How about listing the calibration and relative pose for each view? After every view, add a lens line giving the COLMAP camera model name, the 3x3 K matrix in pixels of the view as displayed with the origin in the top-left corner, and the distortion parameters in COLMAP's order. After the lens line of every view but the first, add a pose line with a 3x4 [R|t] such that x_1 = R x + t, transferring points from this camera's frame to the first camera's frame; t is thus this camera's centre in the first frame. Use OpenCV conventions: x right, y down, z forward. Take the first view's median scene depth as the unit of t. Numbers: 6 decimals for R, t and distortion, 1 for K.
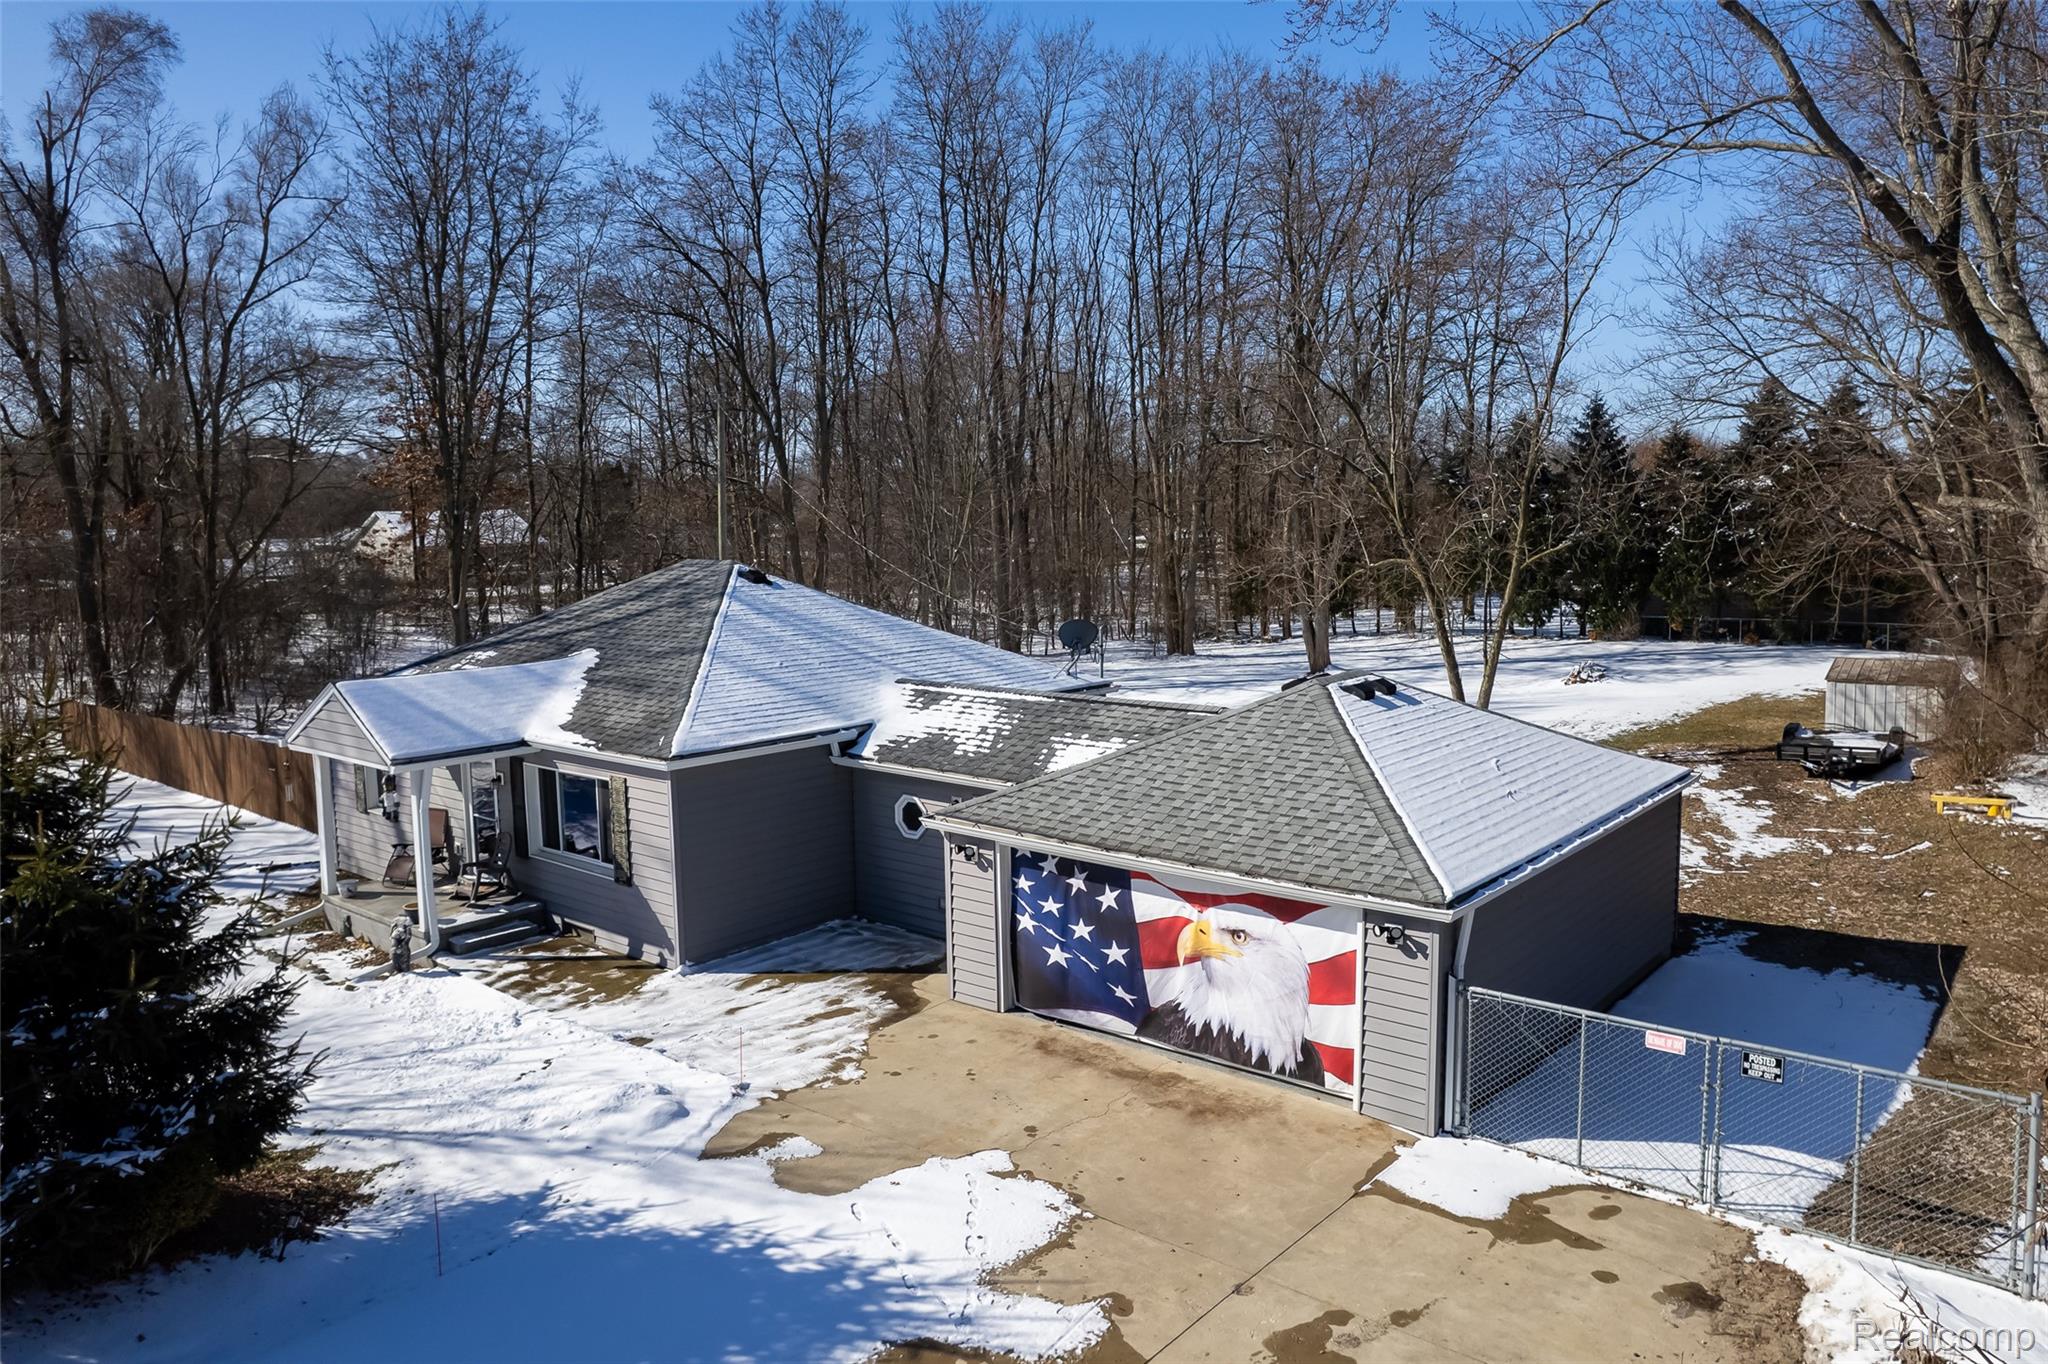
lens RADIAL K [[1448.6, 0, 1024.0], [0, 1448.6, 682.0], [0, 0, 1]] dist [-0.019261, -0.003619]
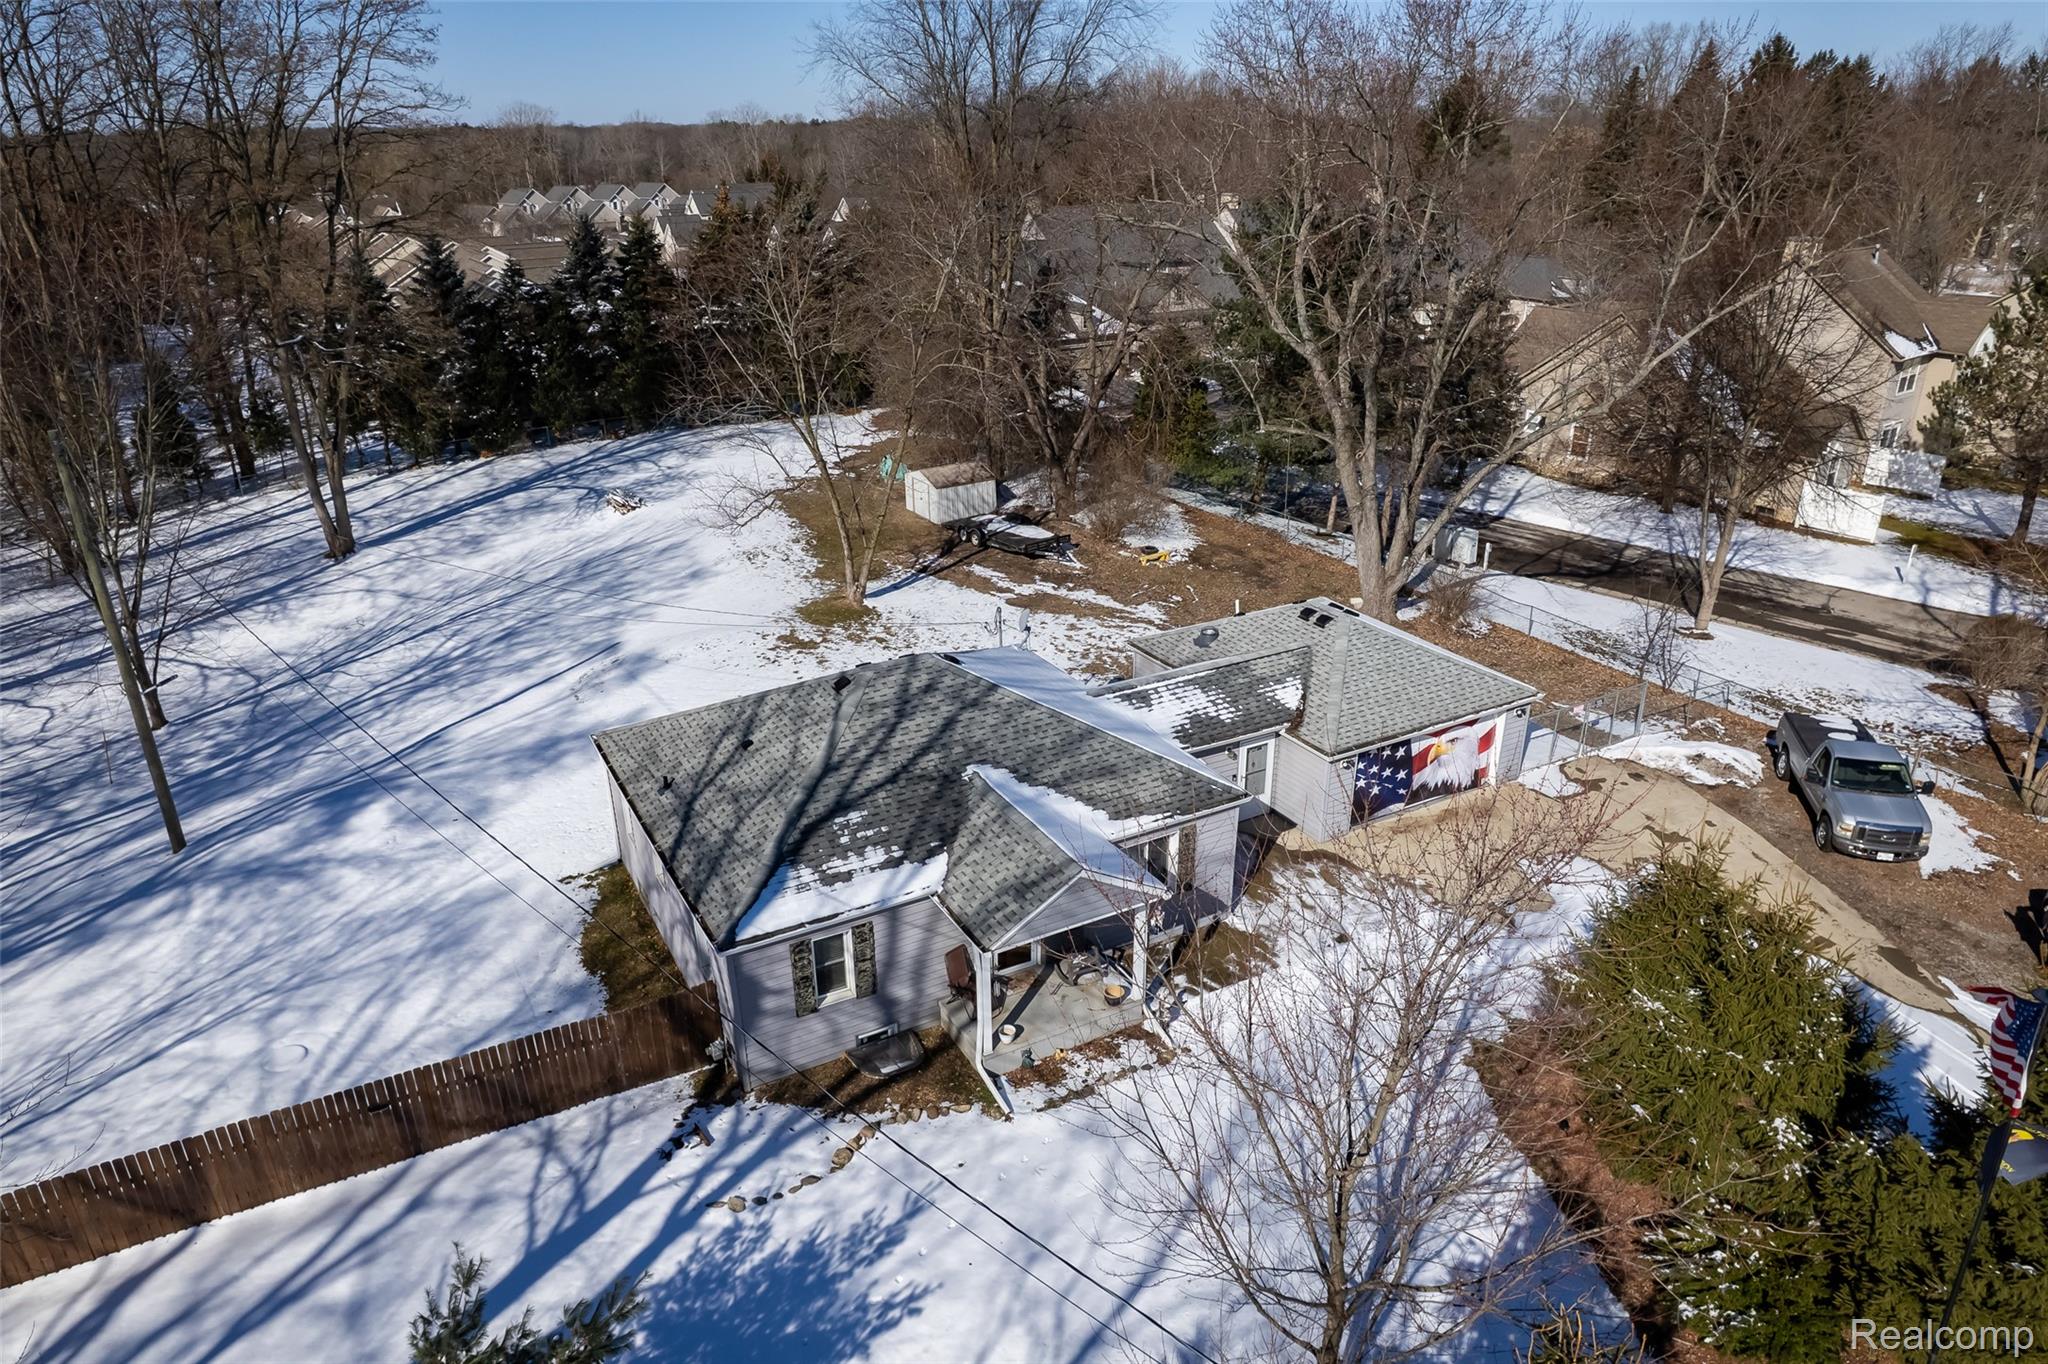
lens RADIAL K [[1316.0, 0, 1024.0], [0, 1316.0, 682.0], [0, 0, 1]] dist [-0.001839, 0.000403]
pose [[0.354578, -0.356727, 0.864303, -1.712737], [0.117414, 0.934033, 0.337338, -0.637819], [-0.927625, -0.018131, 0.373073, 0.799169]]
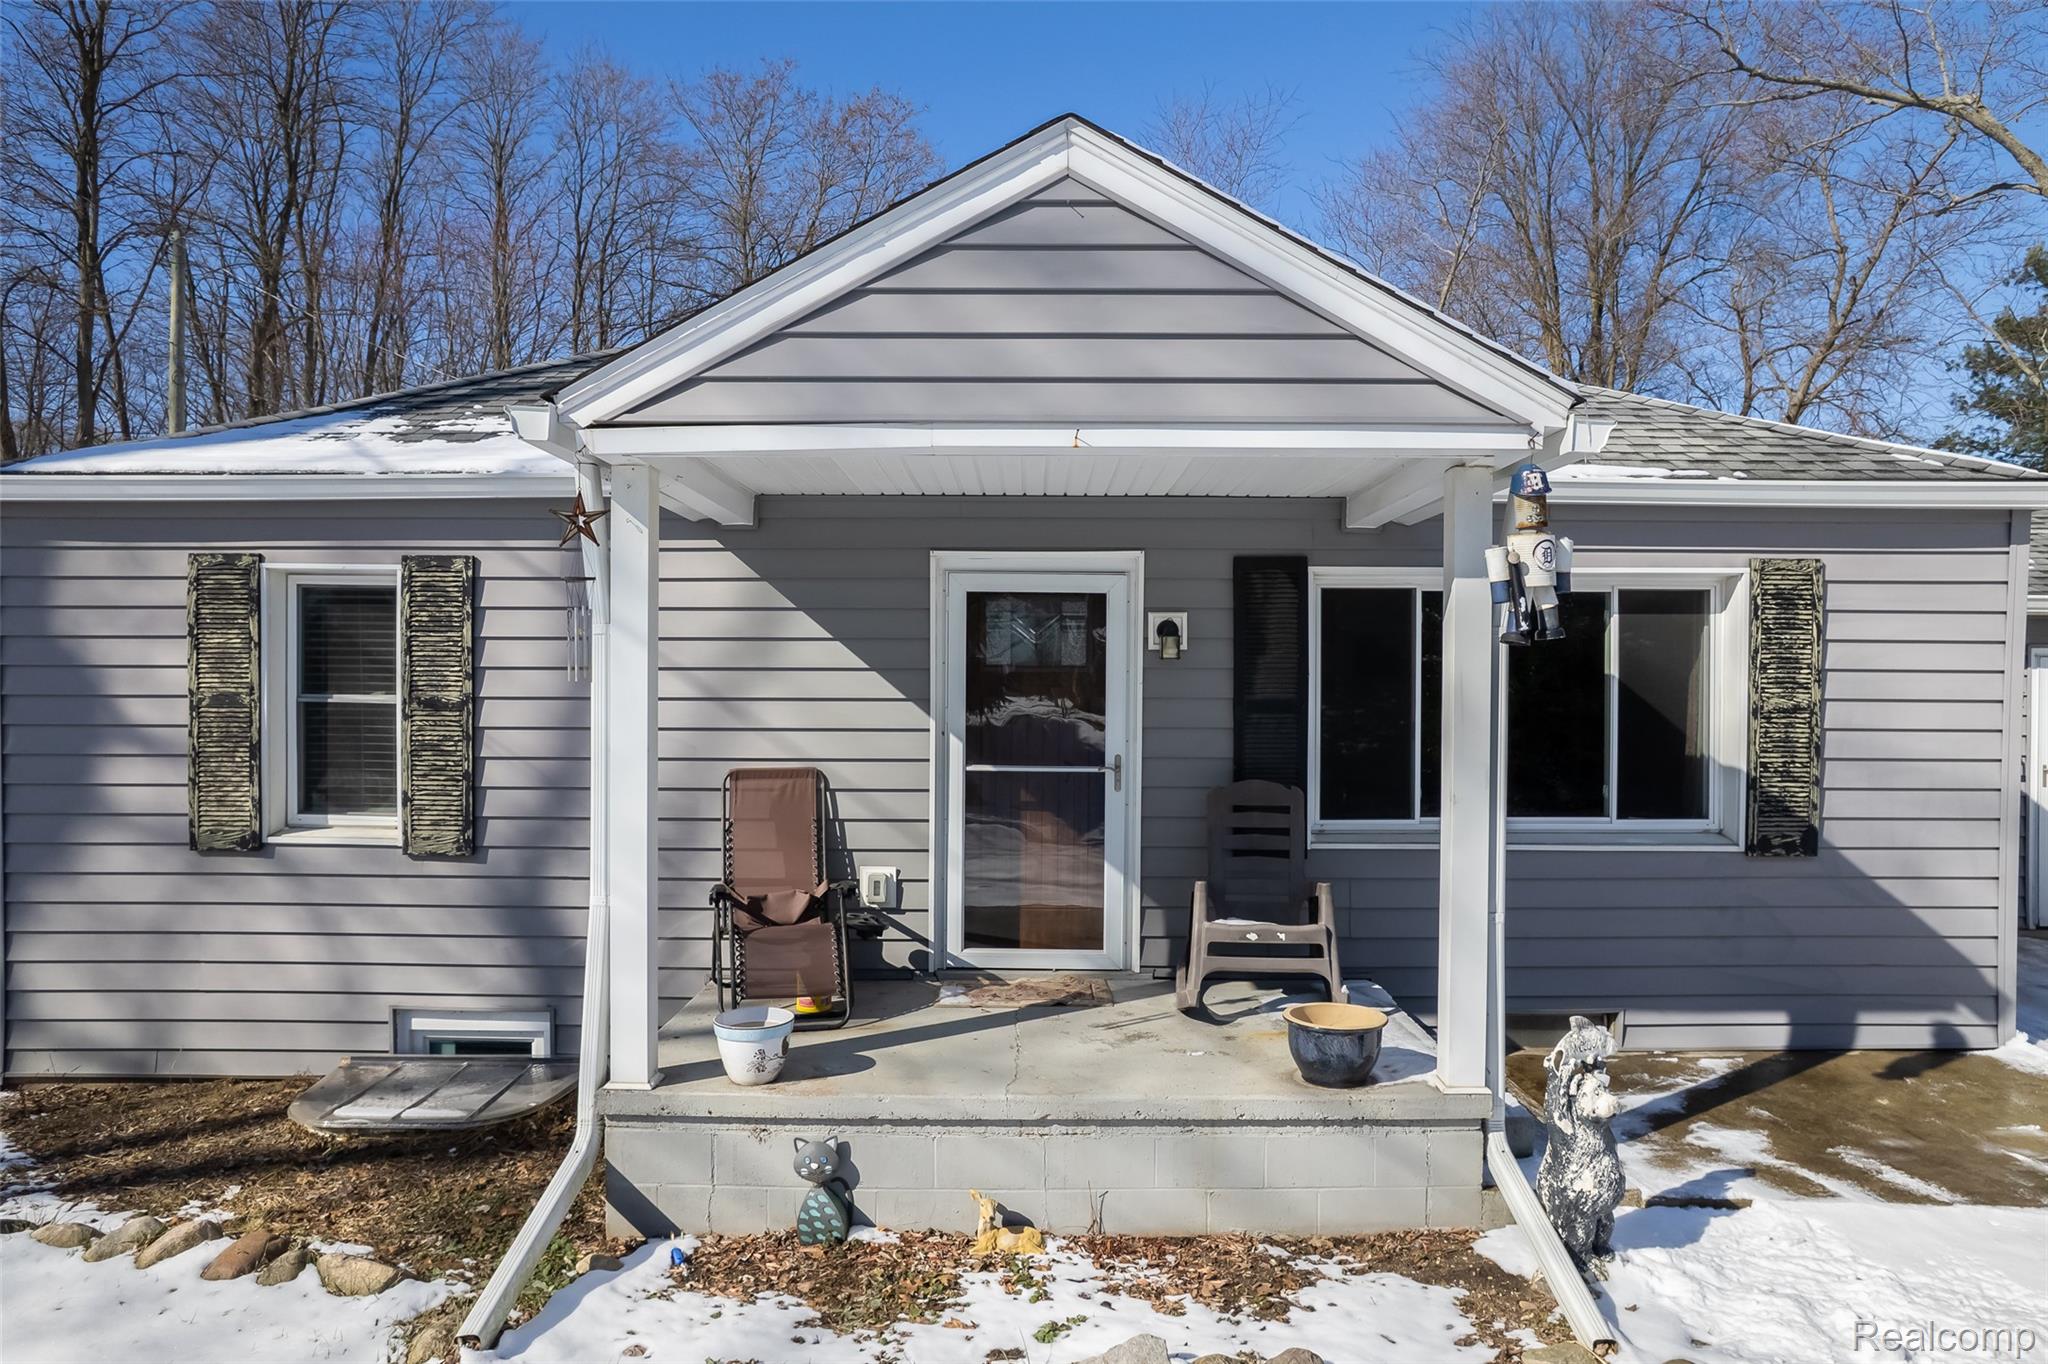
lens RADIAL K [[1316.0, 0, 1024.0], [0, 1316.0, 682.0], [0, 0, 1]] dist [-0.001839, 0.000403]
pose [[0.757577, 0.012900, 0.652618, -0.787129], [0.062675, 0.993748, -0.092397, 0.139940], [-0.649730, 0.110901, 0.752032, 1.053859]]
